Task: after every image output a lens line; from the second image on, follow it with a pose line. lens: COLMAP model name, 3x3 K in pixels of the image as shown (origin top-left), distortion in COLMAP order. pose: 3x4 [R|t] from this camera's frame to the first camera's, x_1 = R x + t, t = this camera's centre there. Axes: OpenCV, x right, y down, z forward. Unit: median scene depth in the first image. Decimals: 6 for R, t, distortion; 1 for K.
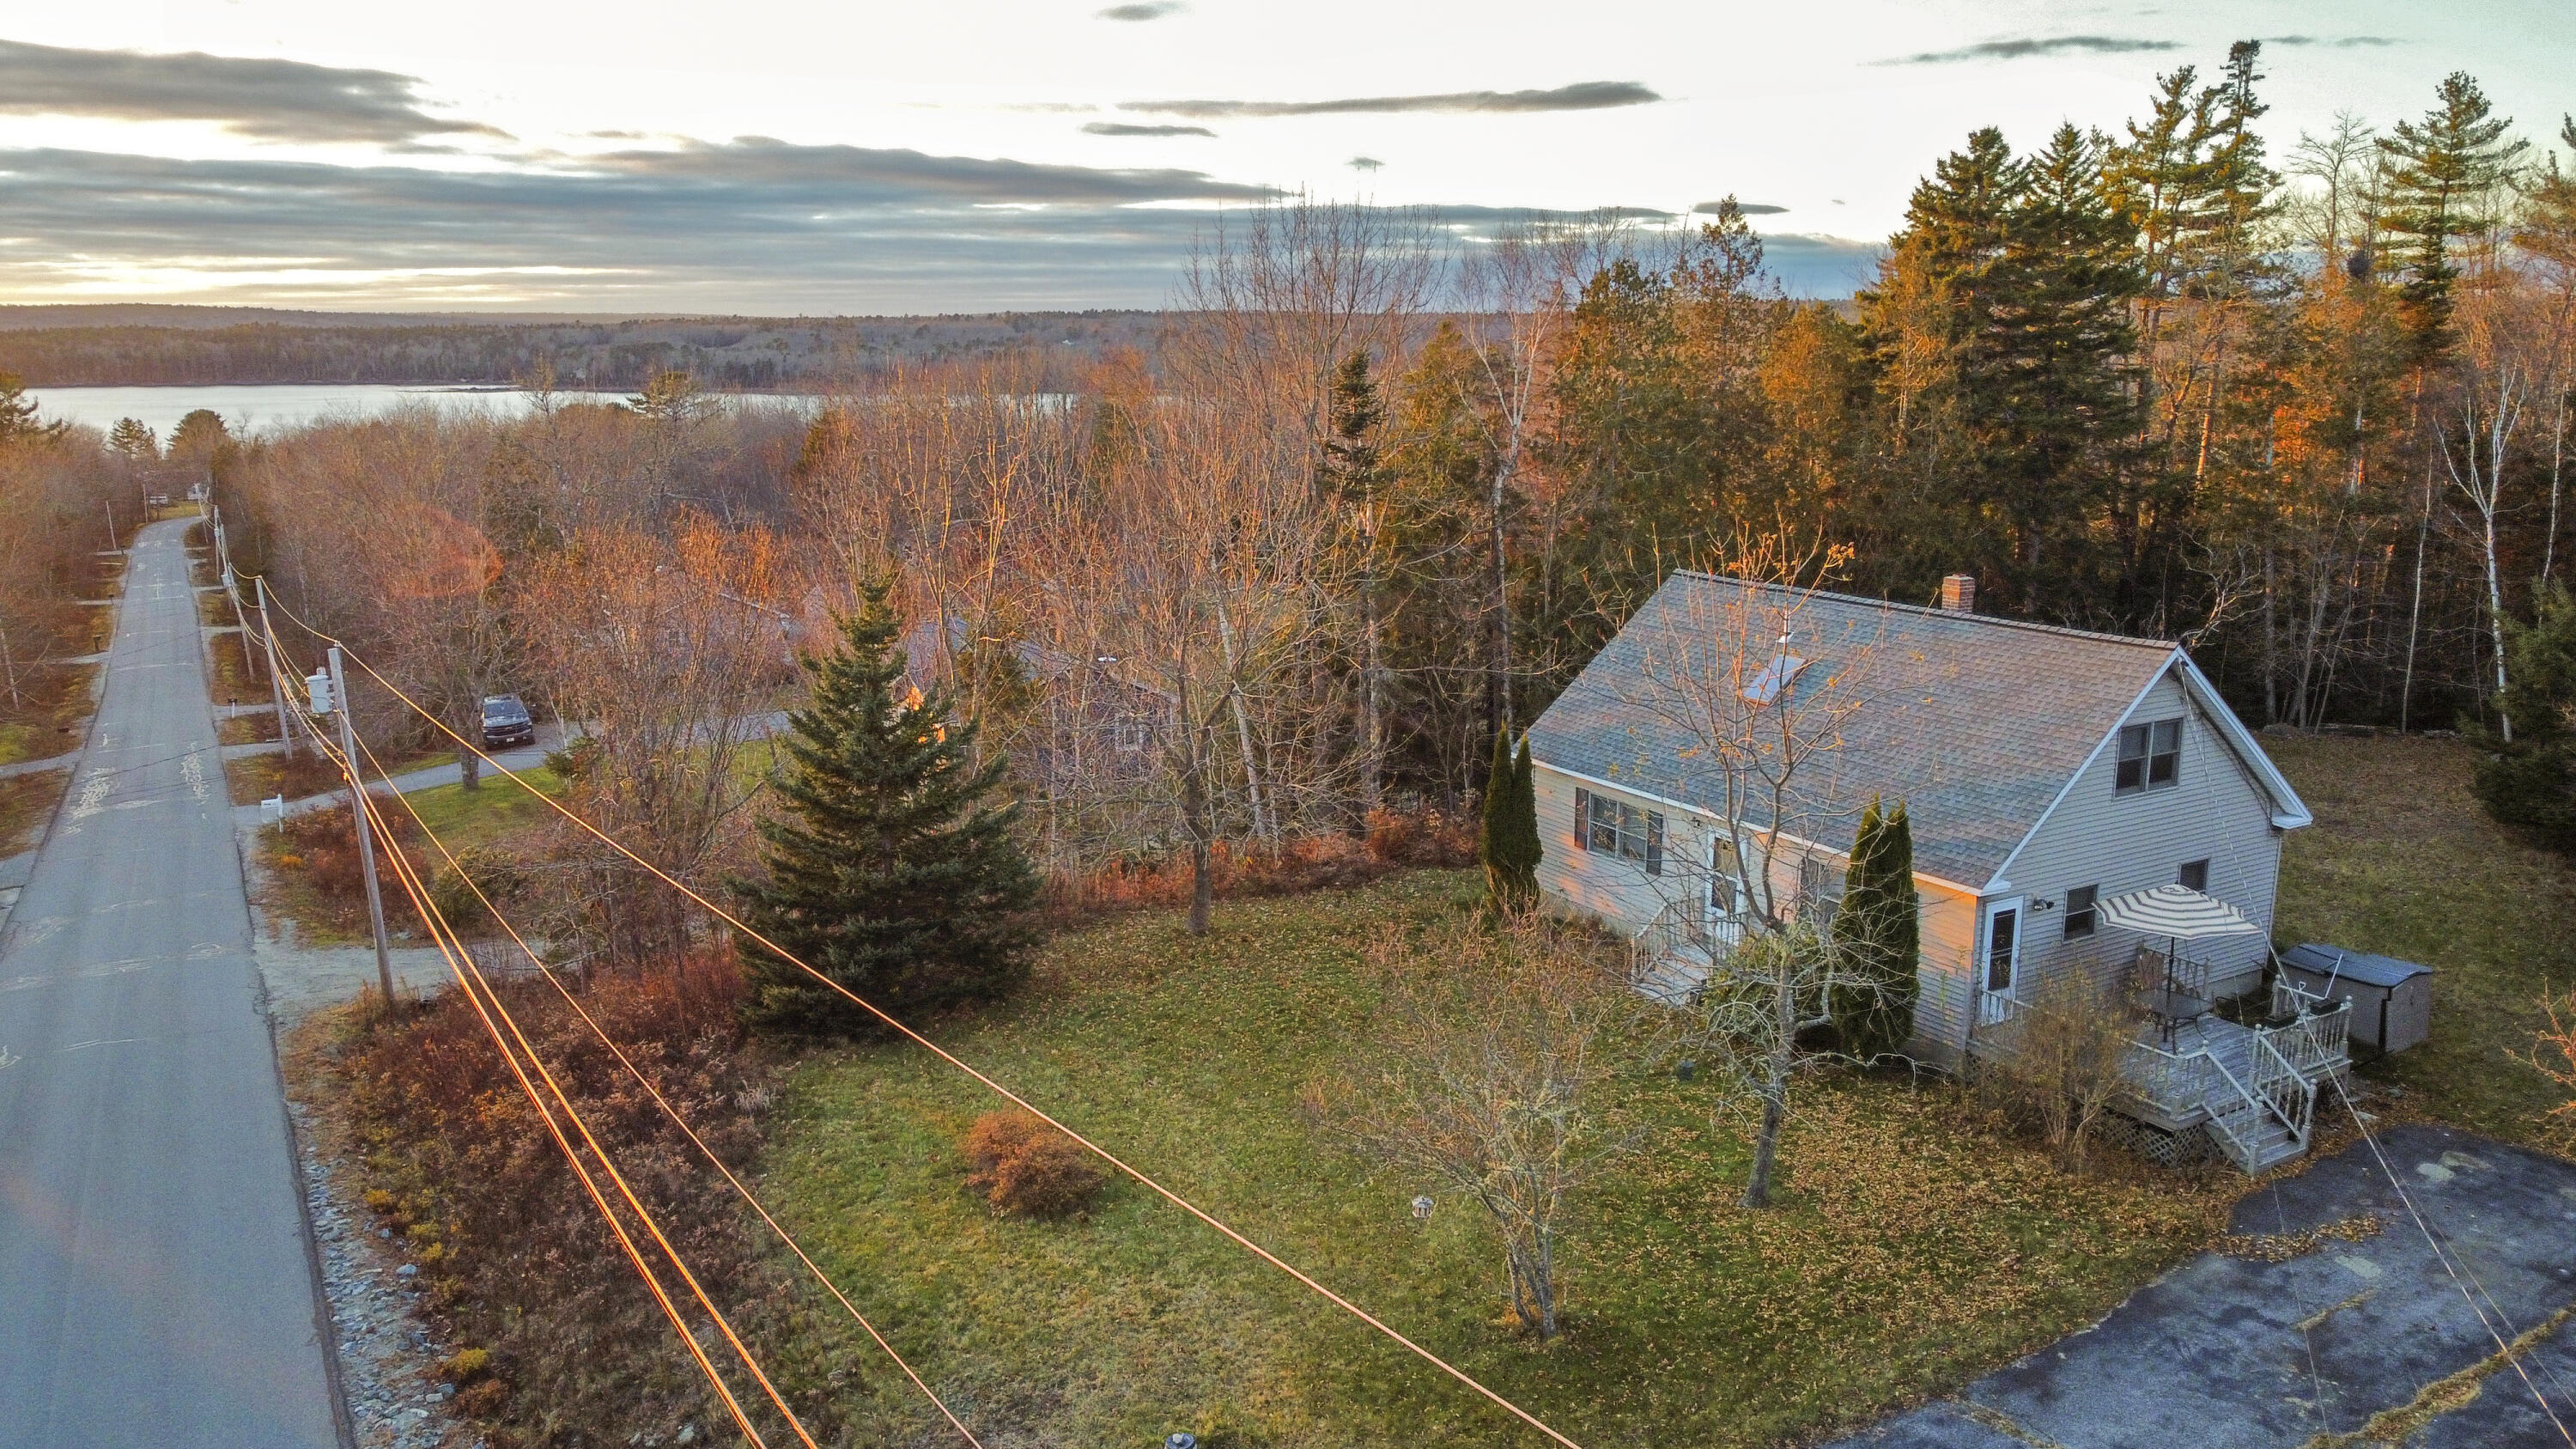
lens RADIAL K [[2051.8, 0, 1285.0], [0, 2051.8, 767.0], [0, 0, 1]] dist [0.000816, -0.000717]
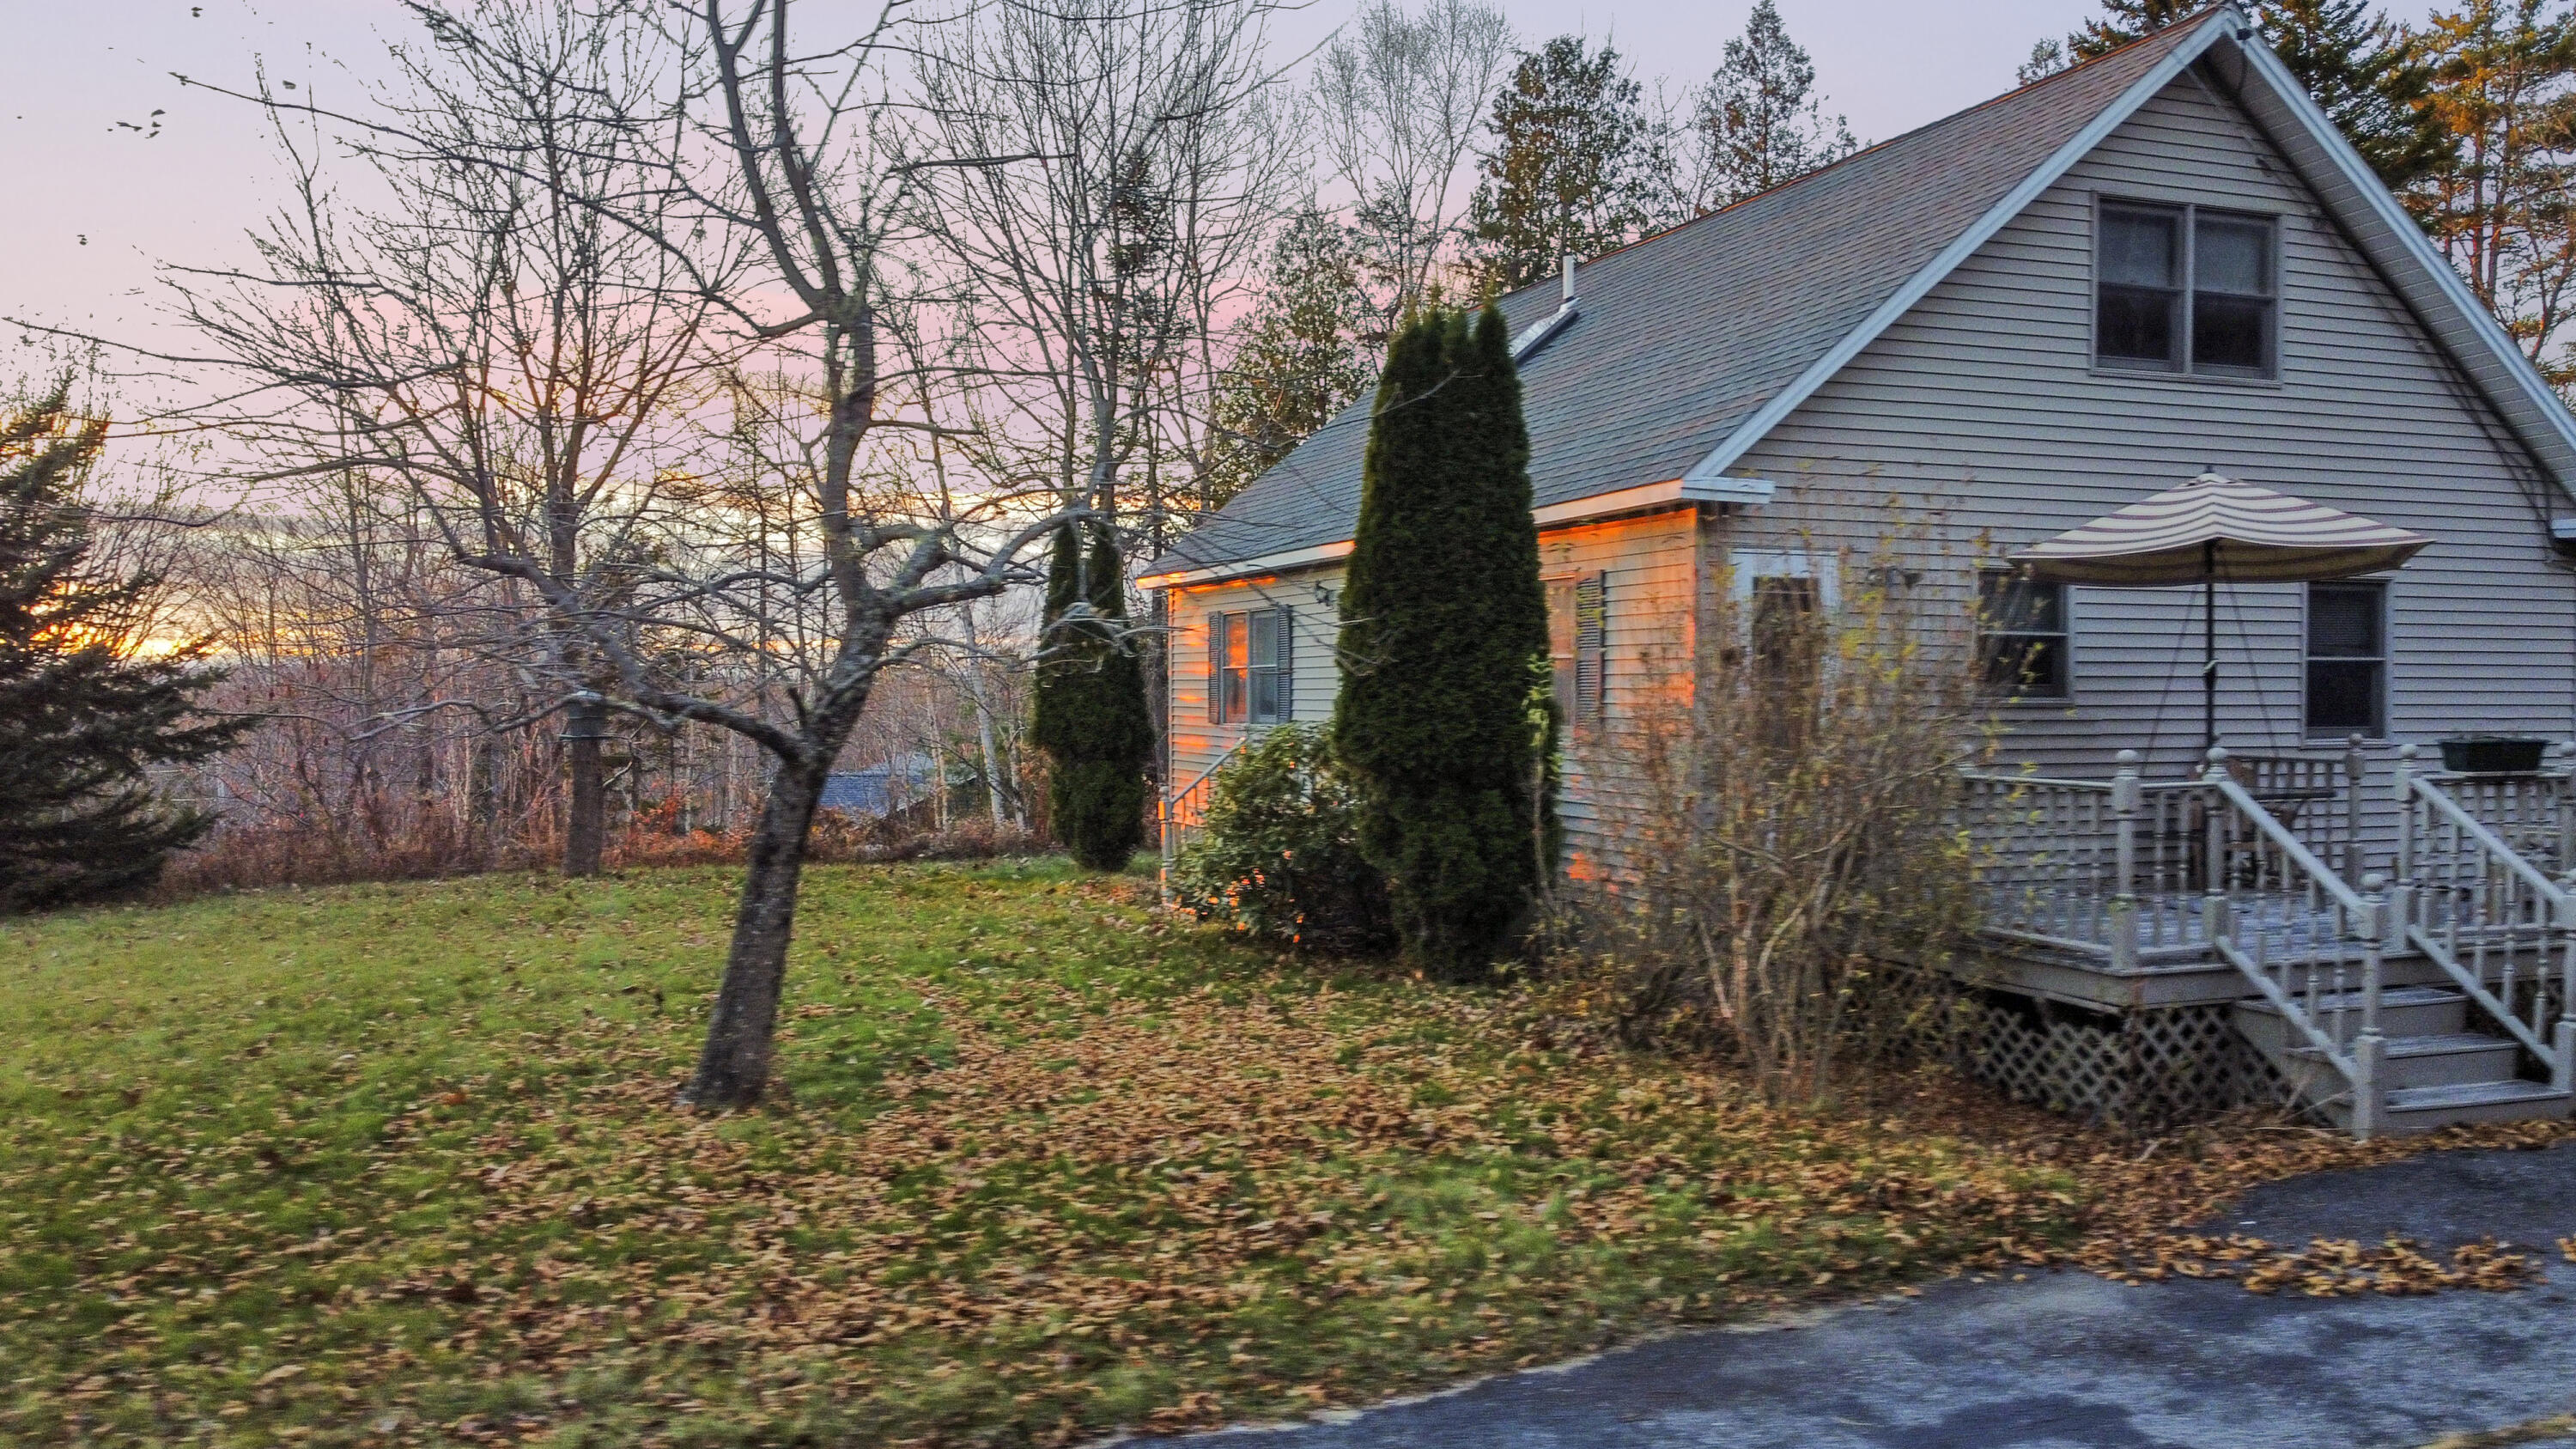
lens RADIAL K [[2051.8, 0, 1285.0], [0, 2051.8, 767.0], [0, 0, 1]] dist [0.000816, -0.000717]
pose [[0.980983, 0.017028, -0.193346, 0.284320], [-0.053282, 0.981501, -0.183894, 0.161241], [0.186638, 0.190699, 0.963743, 0.506809]]
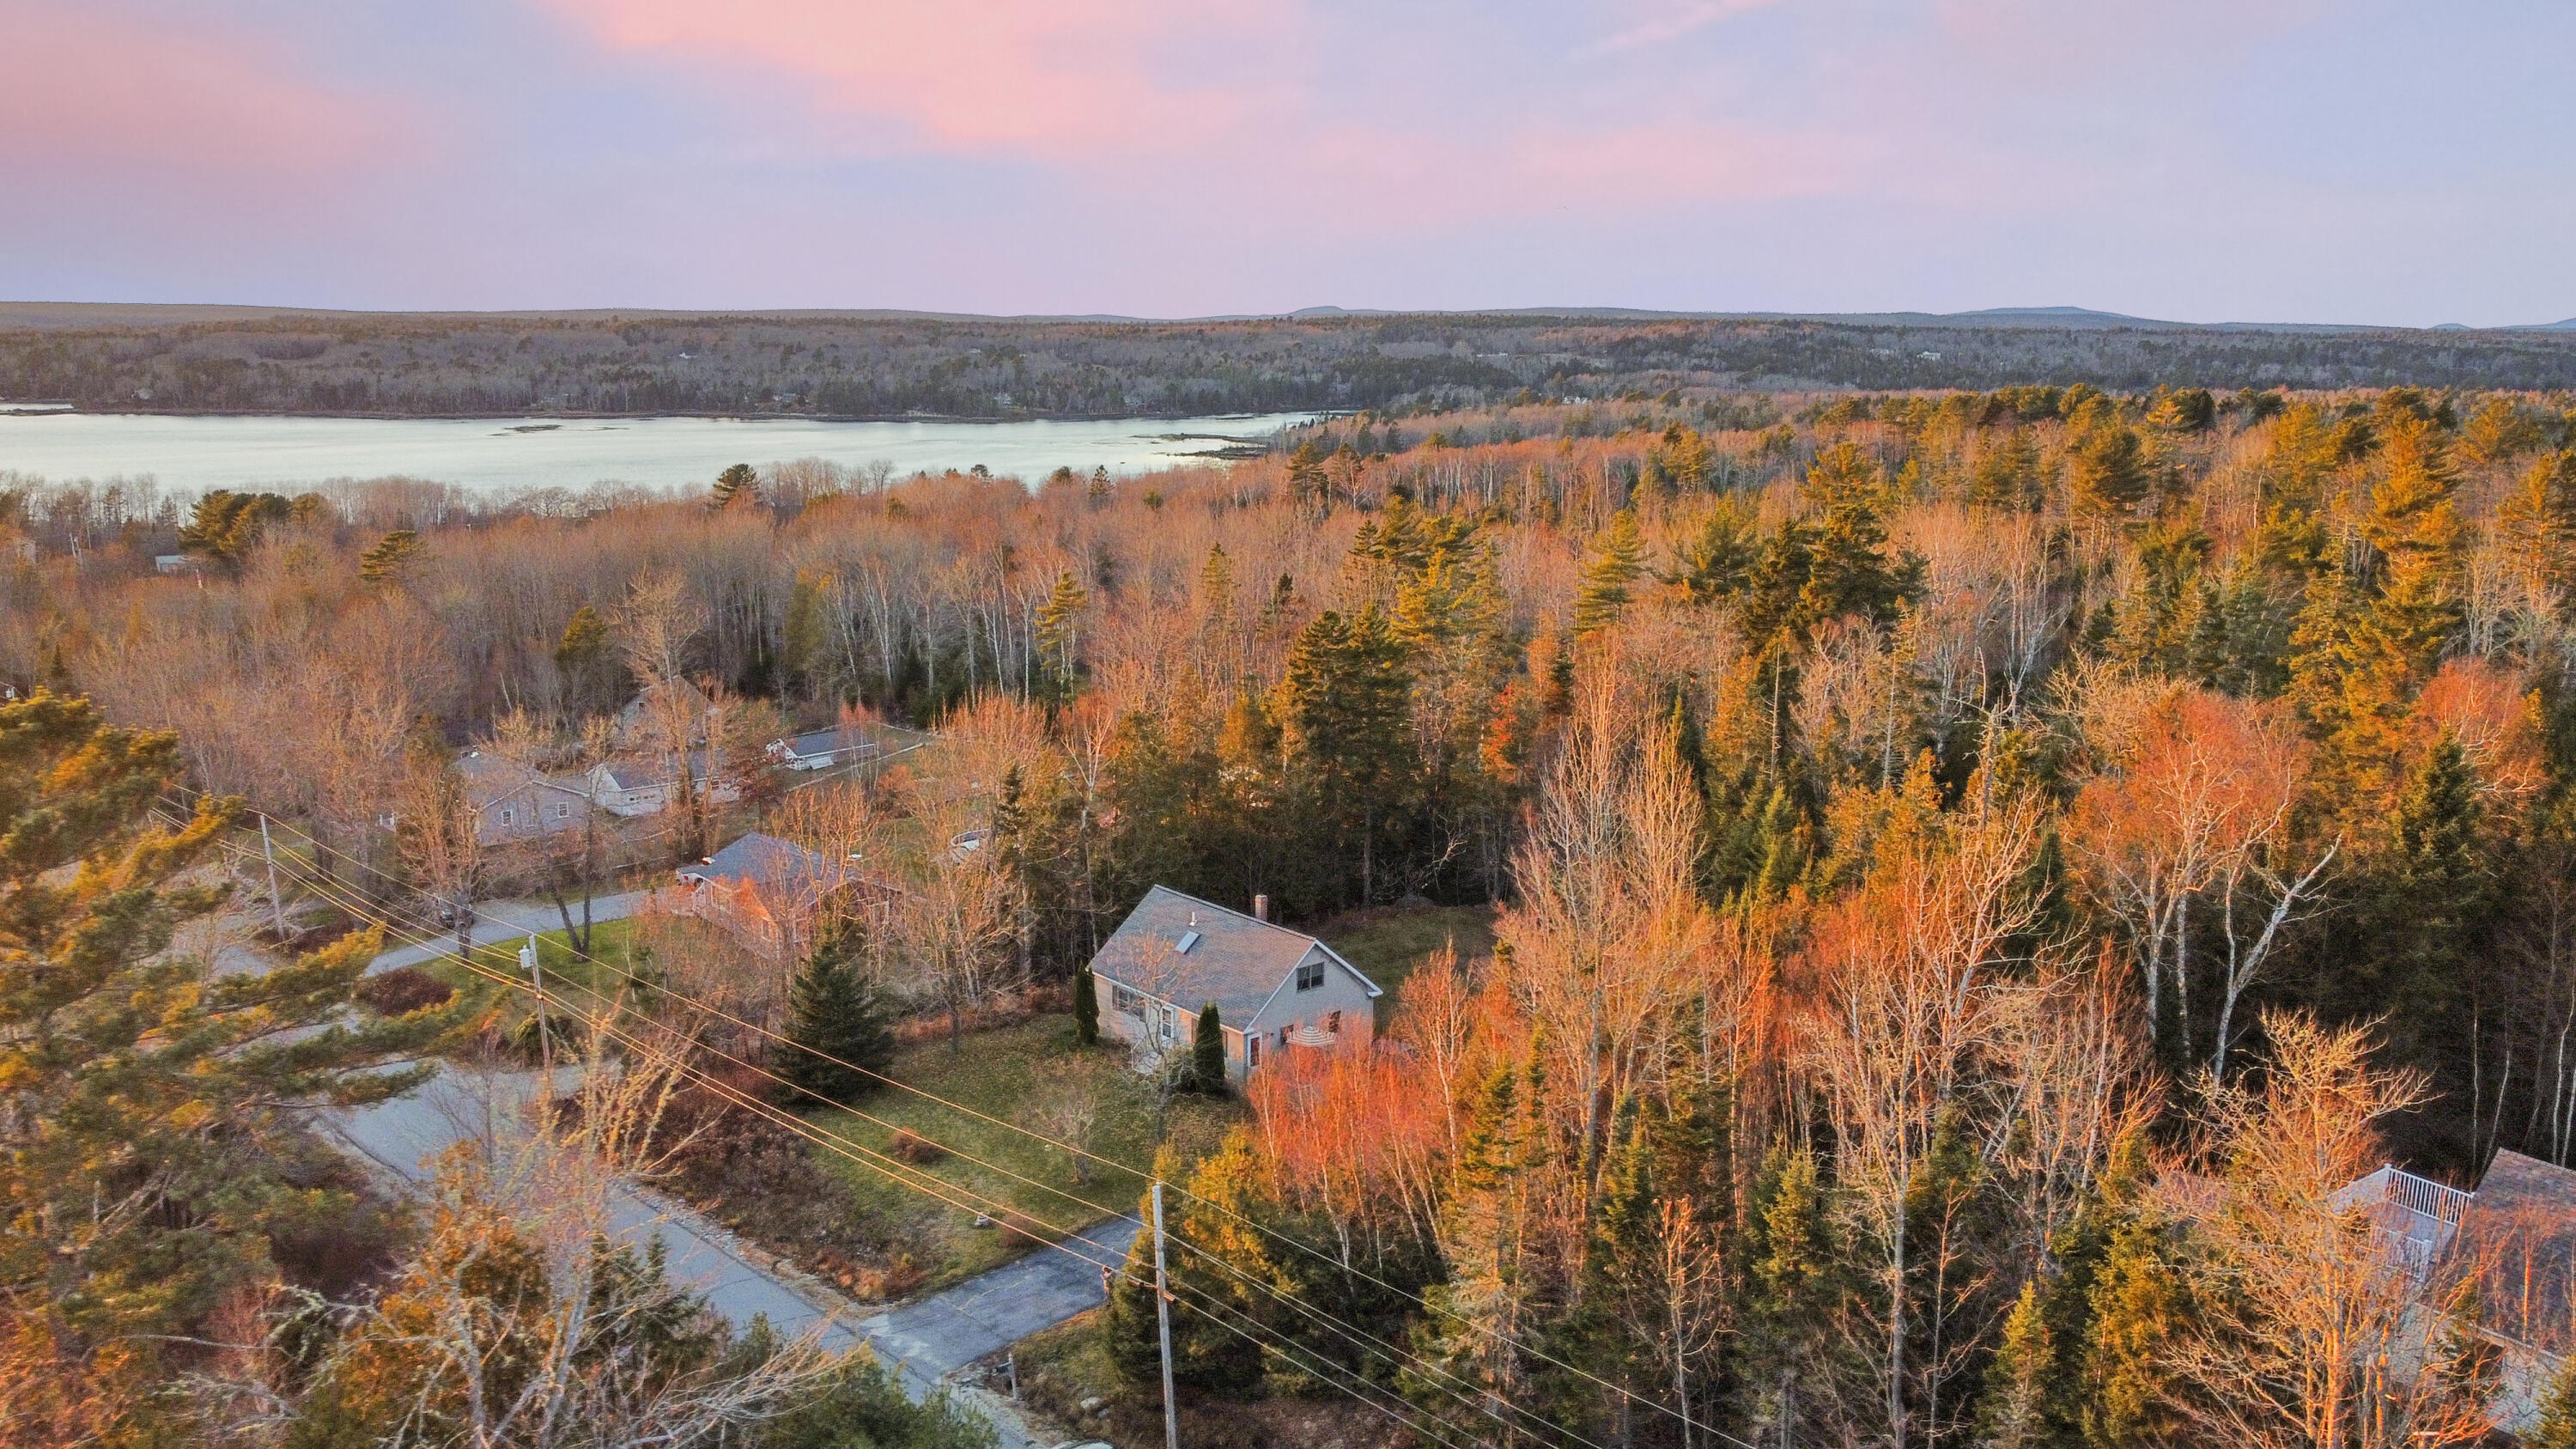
lens RADIAL K [[2051.8, 0, 1285.0], [0, 2051.8, 767.0], [0, 0, 1]] dist [0.000816, -0.000717]
pose [[0.984797, -0.030932, 0.170932, -0.067711], [0.032786, 0.999430, -0.008032, -0.236201], [-0.170586, 0.013514, 0.985250, -1.522569]]
